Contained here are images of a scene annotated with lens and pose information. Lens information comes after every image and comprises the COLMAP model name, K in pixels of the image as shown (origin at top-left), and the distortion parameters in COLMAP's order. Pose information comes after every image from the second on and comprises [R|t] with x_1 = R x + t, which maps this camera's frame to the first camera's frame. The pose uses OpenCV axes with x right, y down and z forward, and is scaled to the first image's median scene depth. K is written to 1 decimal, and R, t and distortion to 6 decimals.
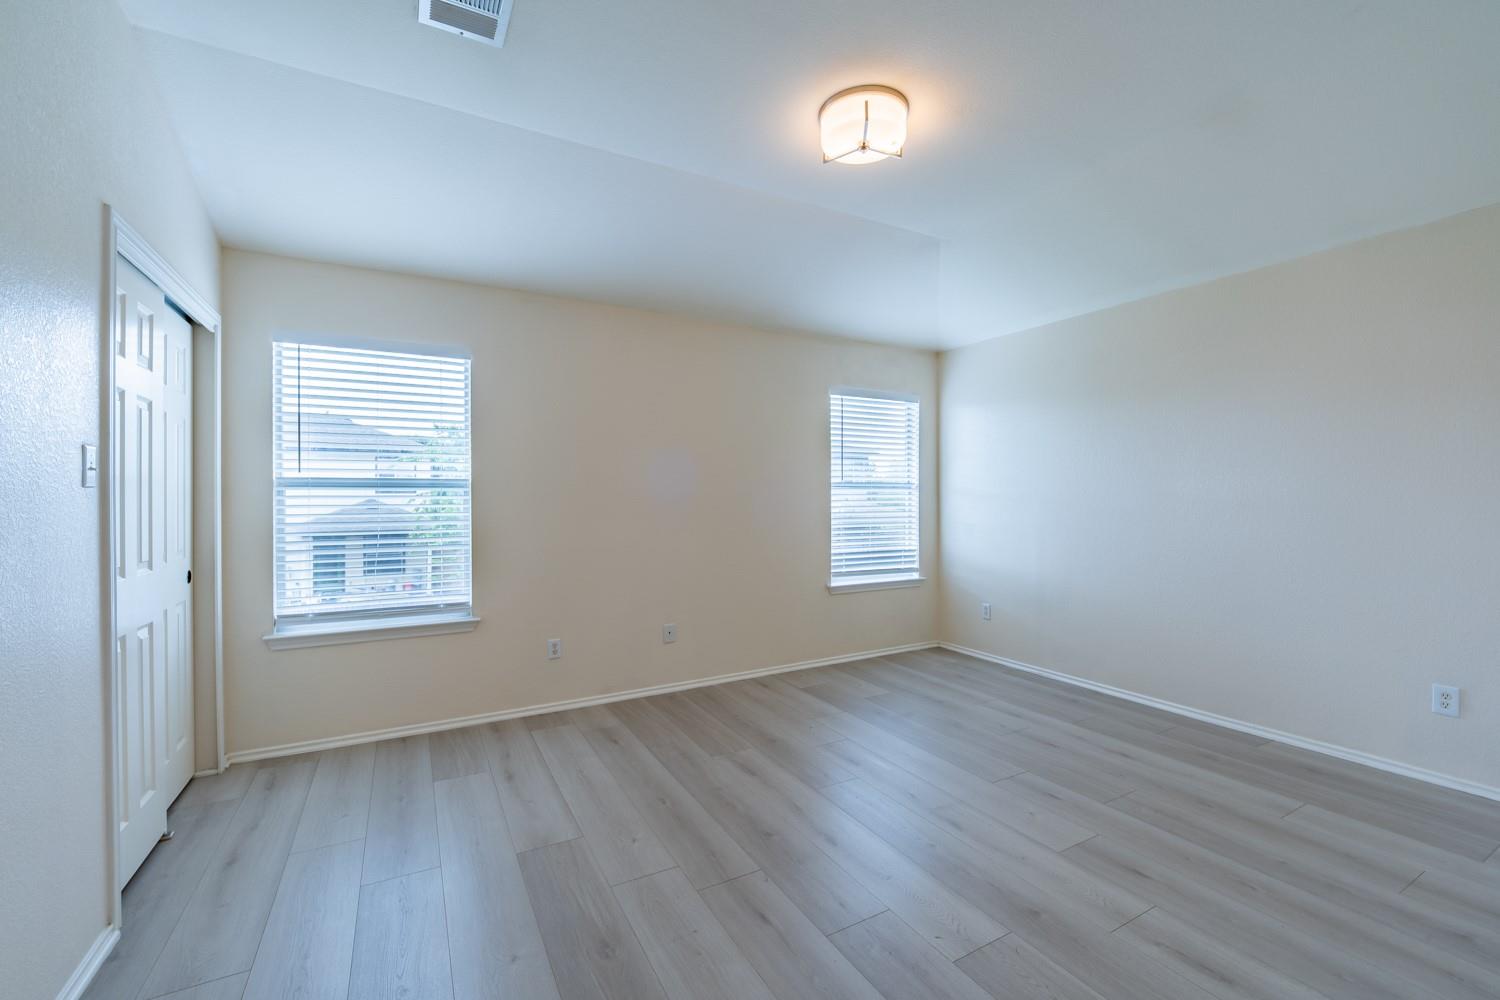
lens RADIAL K [[622.3, 0, 745.6], [0, 622.3, 497.3], [0, 0, 1]] dist [-0.013607, -0.002175]
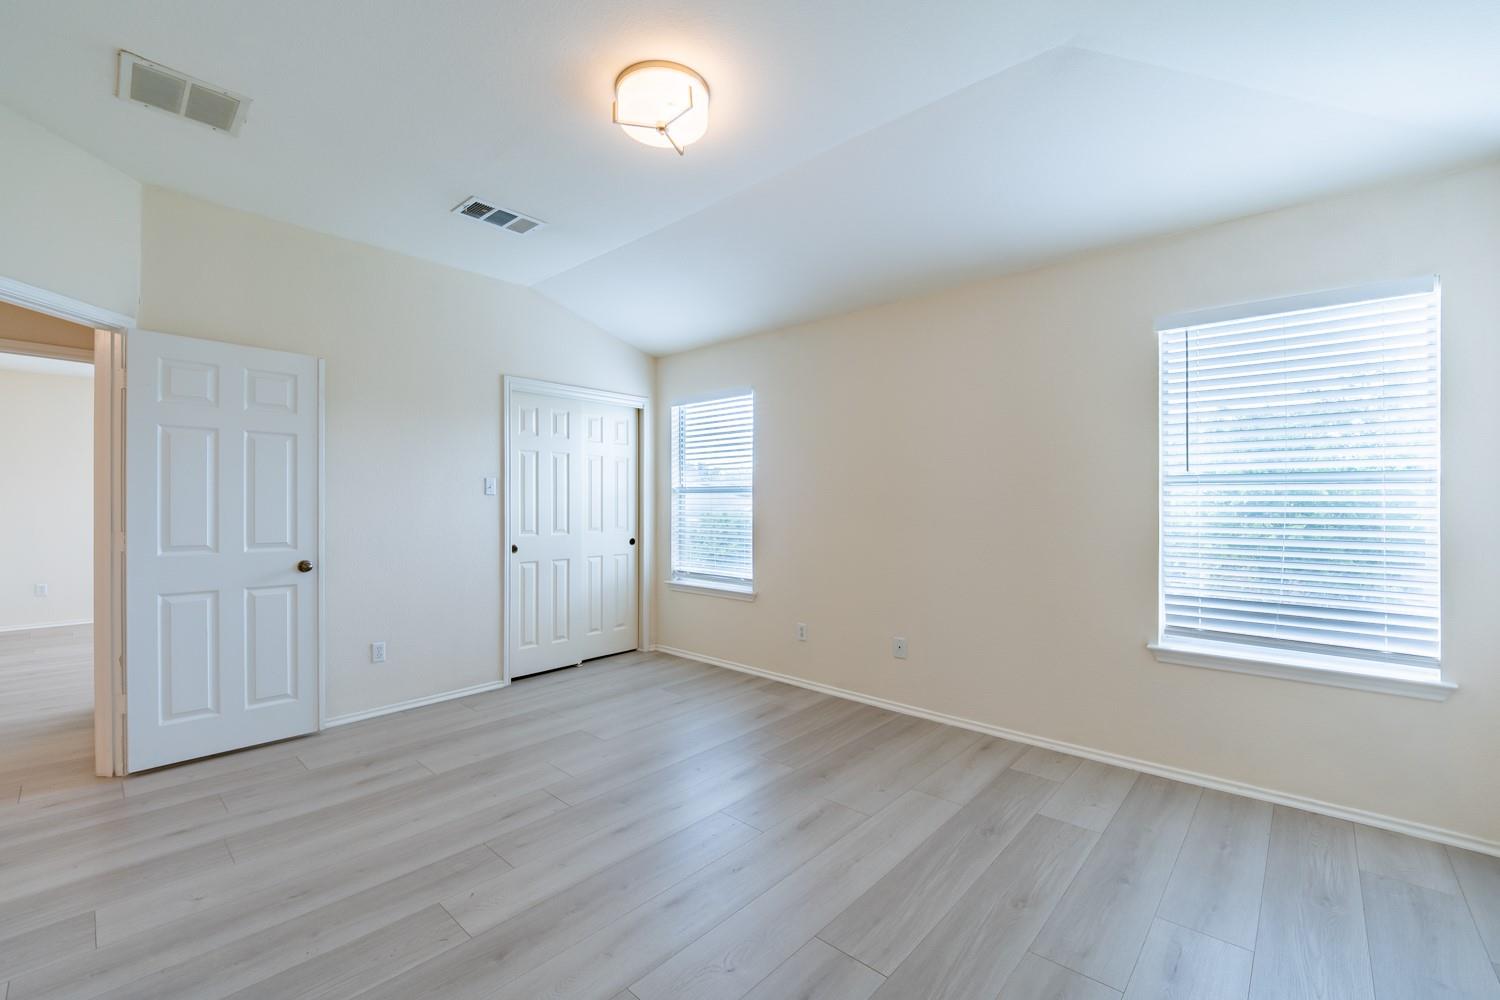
lens RADIAL K [[622.3, 0, 744.9], [0, 622.3, 502.0], [0, 0, 1]] dist [-0.013607, -0.002175]
pose [[0.308937, 0.007243, -0.951055, 0.748097], [0.000869, 0.999968, 0.007897, -0.004395], [0.951082, -0.003266, 0.308921, 0.550456]]
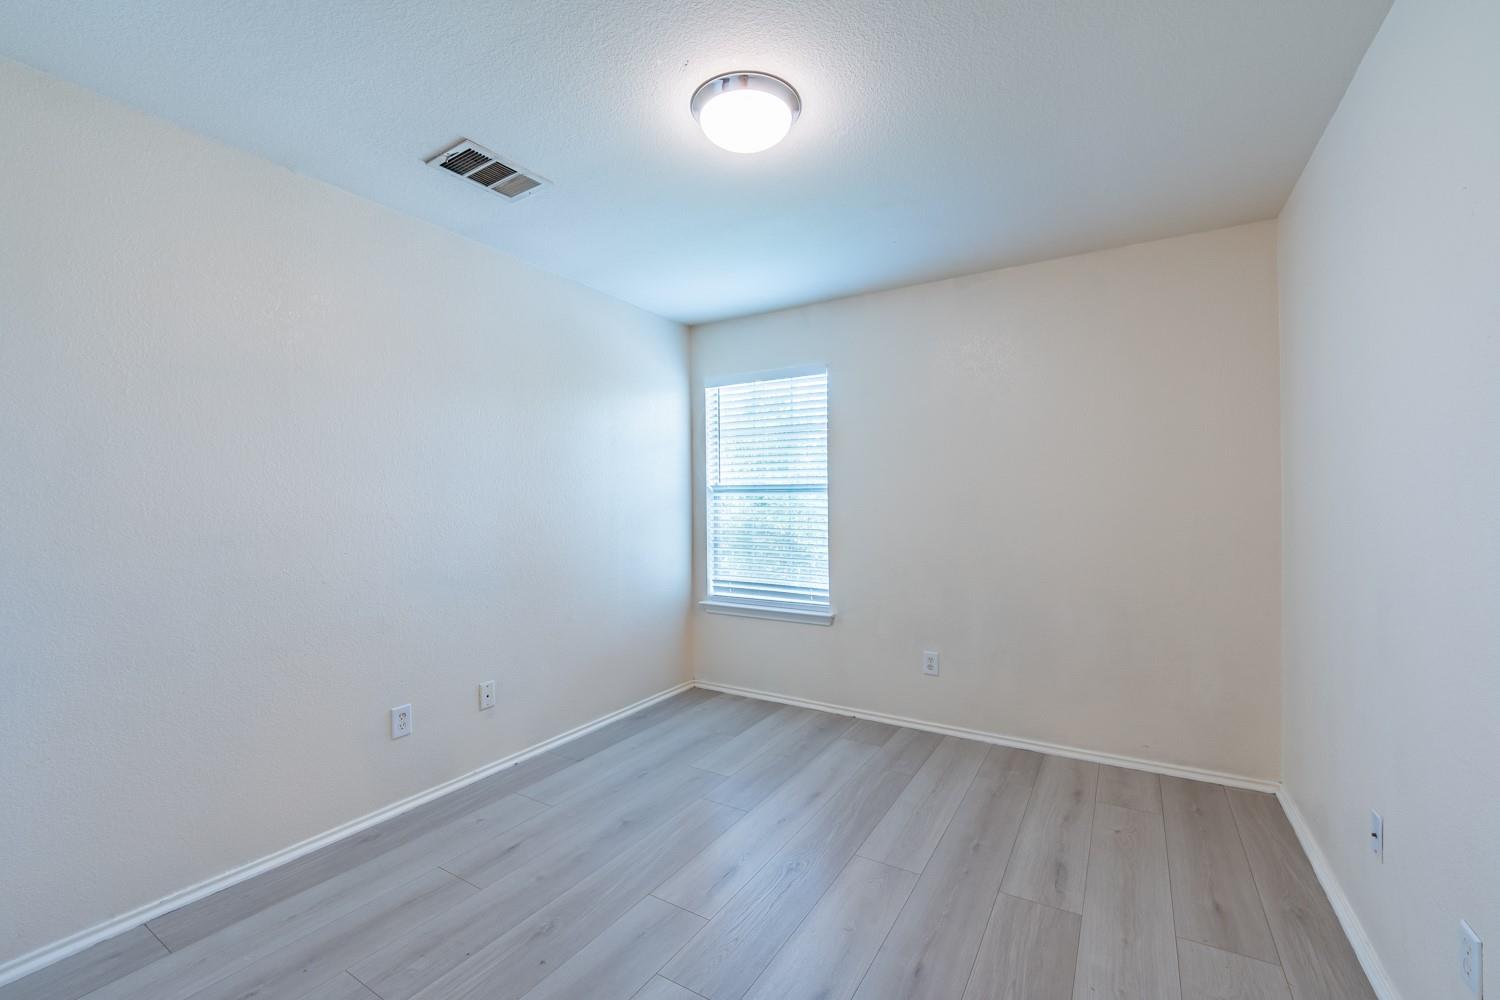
lens RADIAL K [[622.3, 0, 750.5], [0, 622.3, 502.3], [0, 0, 1]] dist [-0.013607, -0.002175]
pose [[0.475654, 0.005075, -0.879618, 0.413897], [0.006925, 0.999931, 0.009514, -0.007419], [0.879605, -0.010616, 0.475585, 0.350575]]
